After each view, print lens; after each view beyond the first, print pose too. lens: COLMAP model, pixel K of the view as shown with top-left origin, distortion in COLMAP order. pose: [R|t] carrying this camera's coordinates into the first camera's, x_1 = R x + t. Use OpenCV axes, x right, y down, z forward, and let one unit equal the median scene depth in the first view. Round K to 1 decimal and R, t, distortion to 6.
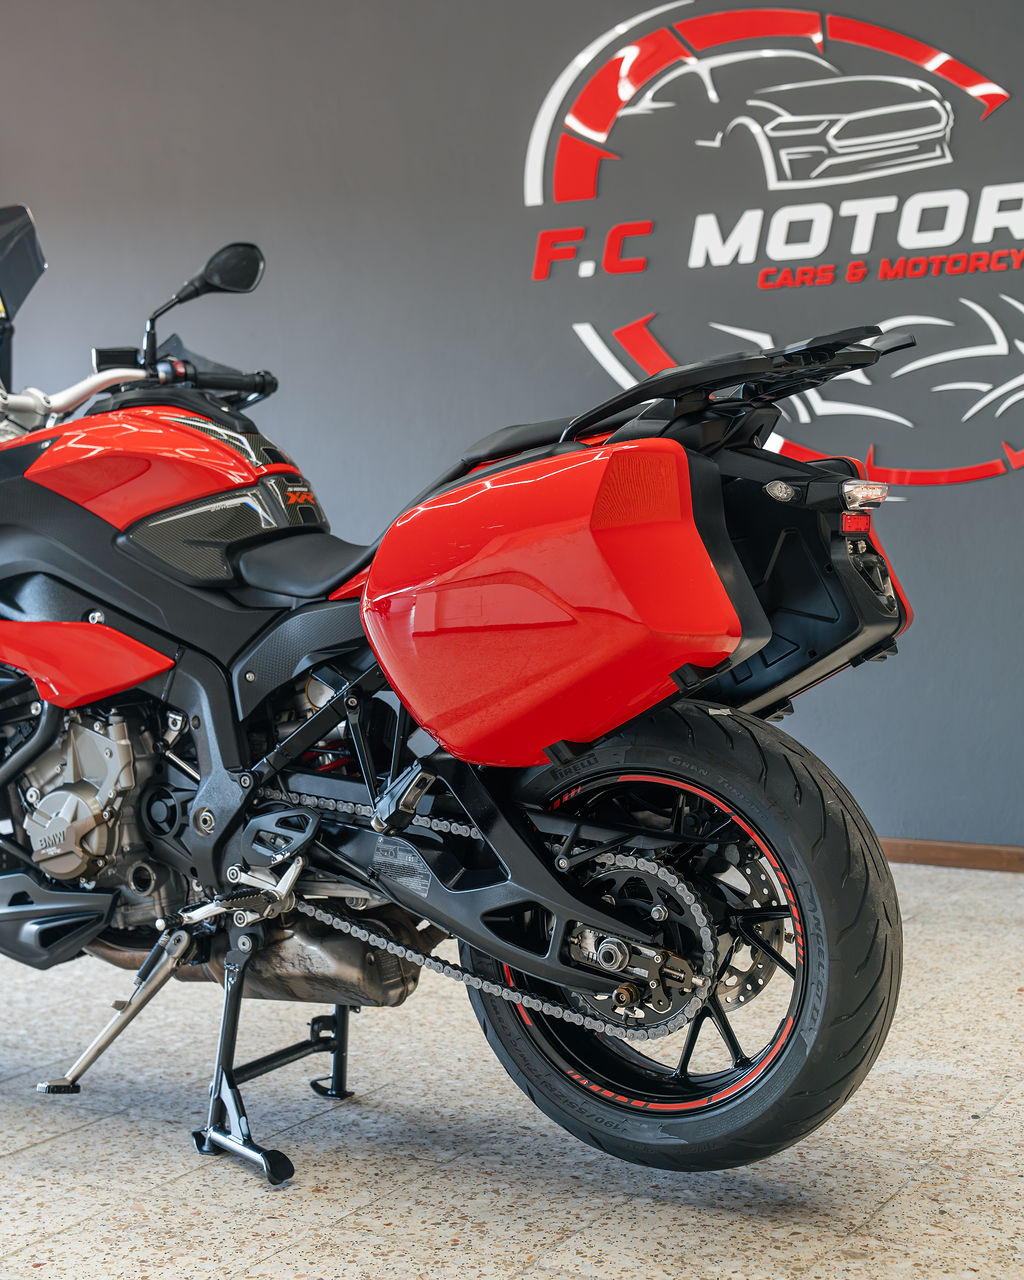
lens RADIAL K [[1987.8, 0, 515.1], [0, 1987.8, 634.3], [0, 0, 1]] dist [0.106143, 0.000000]
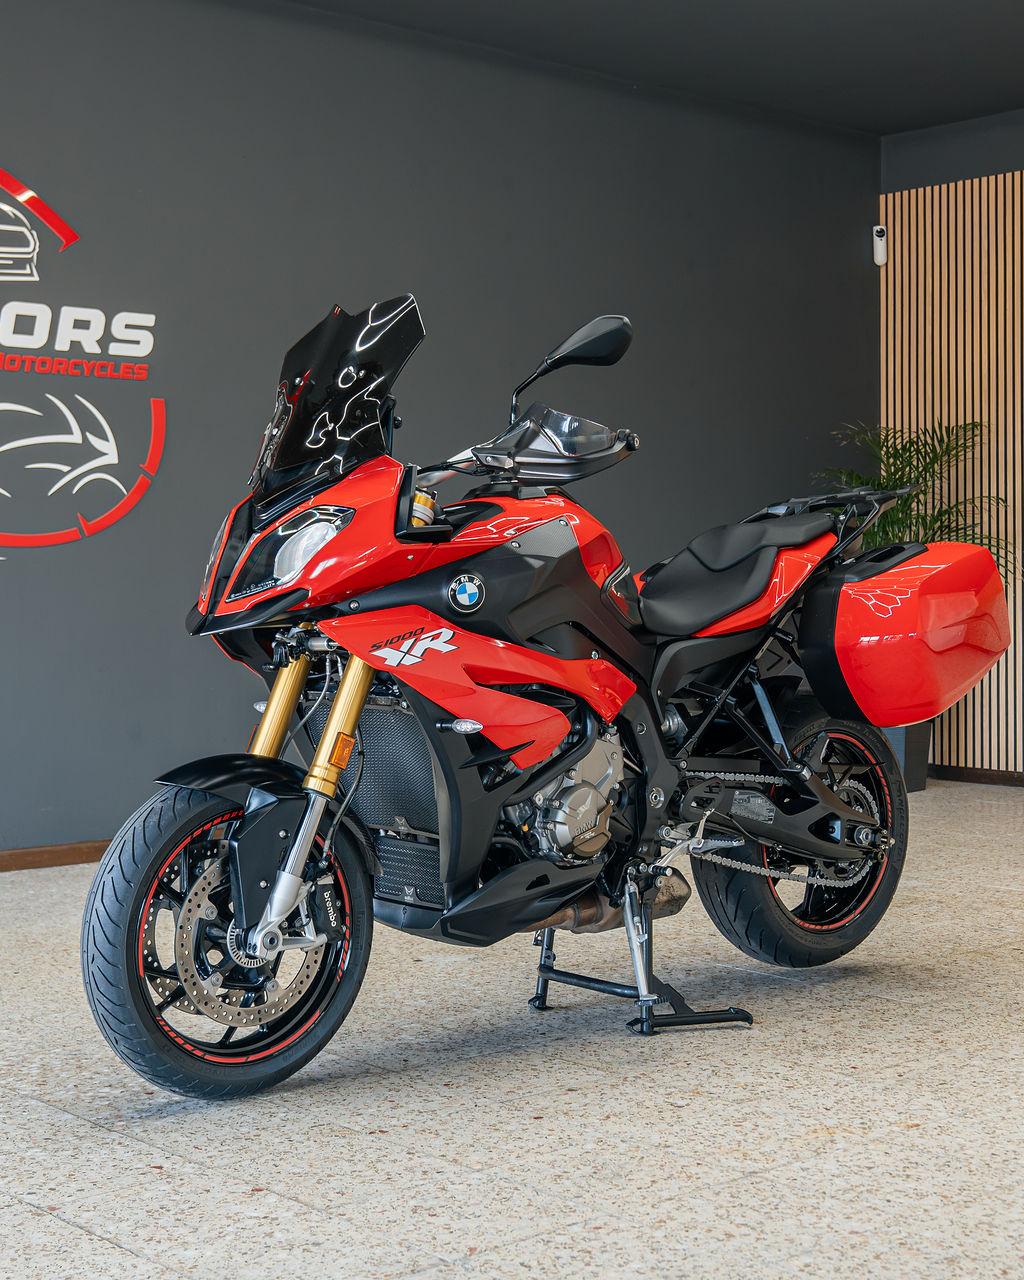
lens RADIAL K [[2003.0, 0, 529.5], [0, 2003.0, 605.7], [0, 0, 1]] dist [-0.021649, 0.000000]
pose [[0.331489, -0.005679, 0.943442, -0.813566], [0.040416, 0.999149, -0.008186, -0.017914], [-0.942593, 0.040843, 0.331437, 0.328937]]
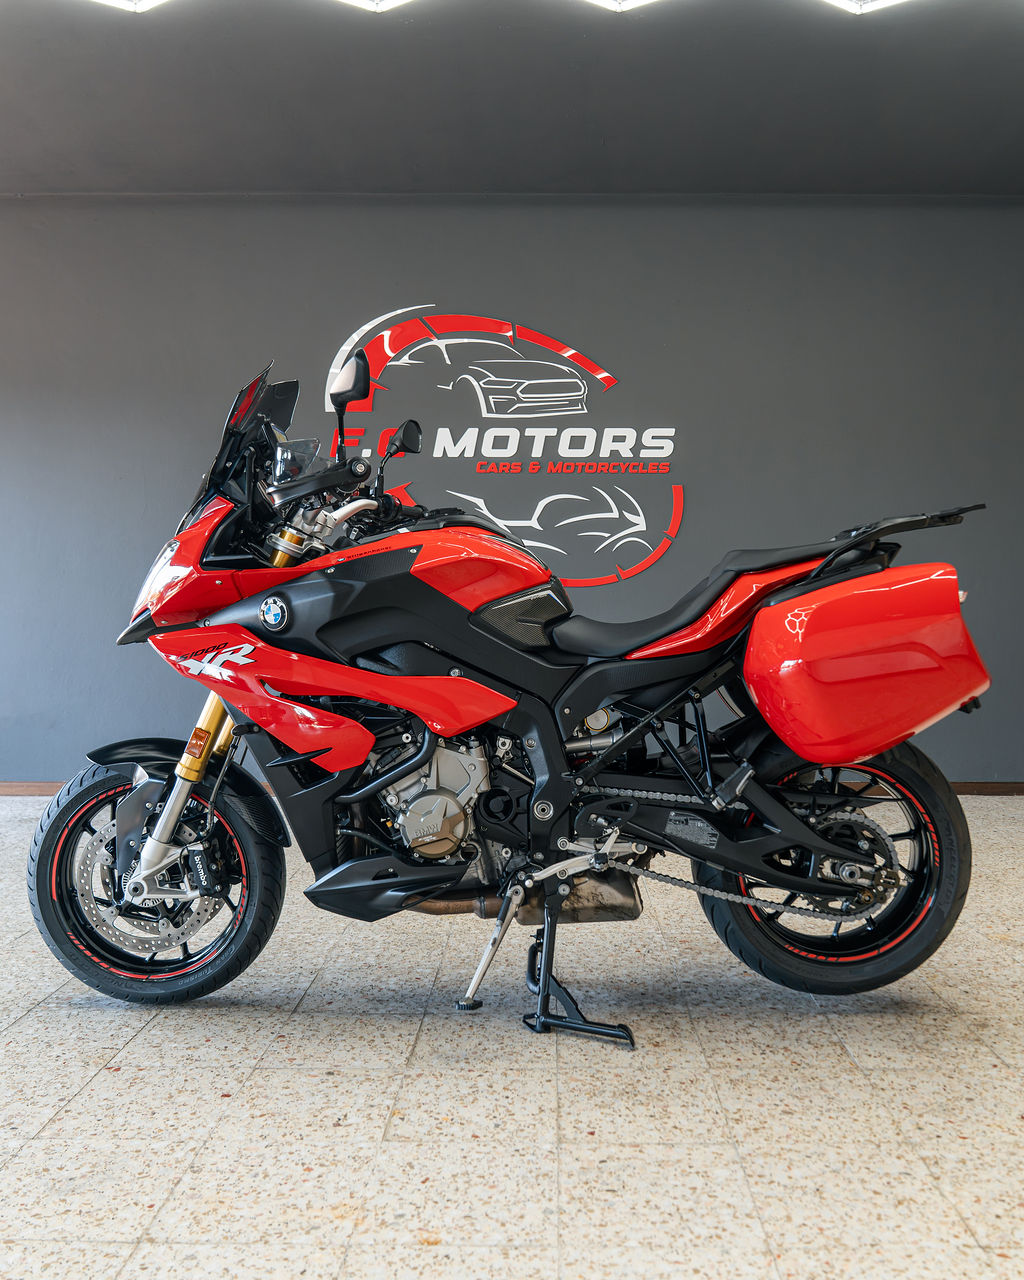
lens RADIAL K [[1066.3, 0, 537.3], [0, 1066.3, 643.0], [0, 0, 1]] dist [-0.020691, 0.011627]
pose [[0.879422, -0.004496, 0.476022, -0.287267], [0.013232, 0.999800, -0.015001, -0.009708], [-0.475860, 0.019491, 0.879305, 0.165227]]
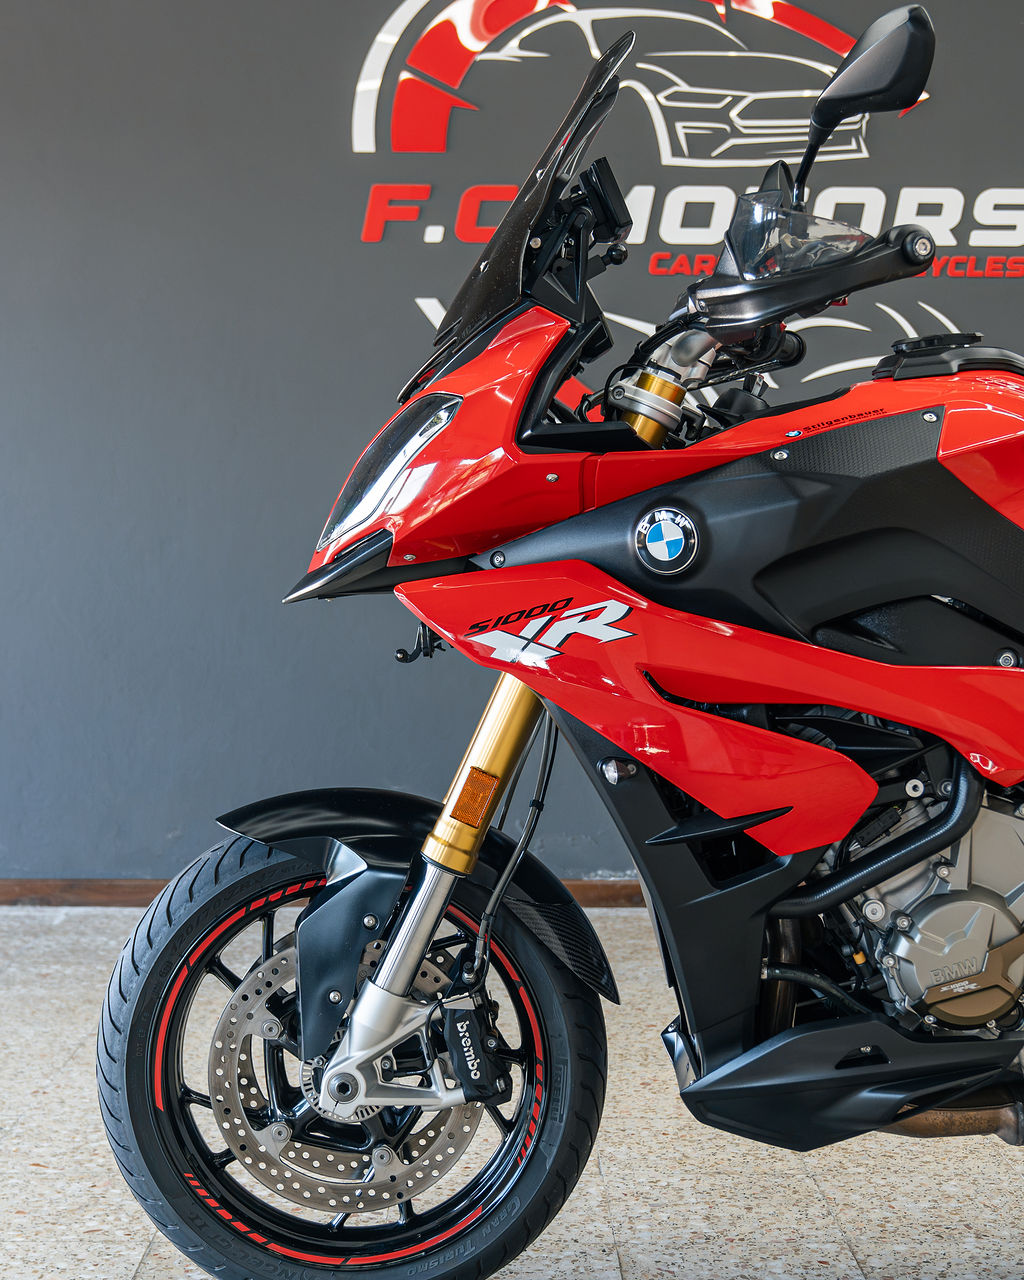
lens RADIAL K [[2051.4, 0, 500.7], [0, 2051.4, 664.1], [0, 0, 1]] dist [0.013281, 0.000000]
pose [[0.871688, -0.012923, 0.489891, -0.403639], [0.009487, 0.999910, 0.009496, -0.008642], [-0.489969, -0.003630, 0.871732, 0.243573]]
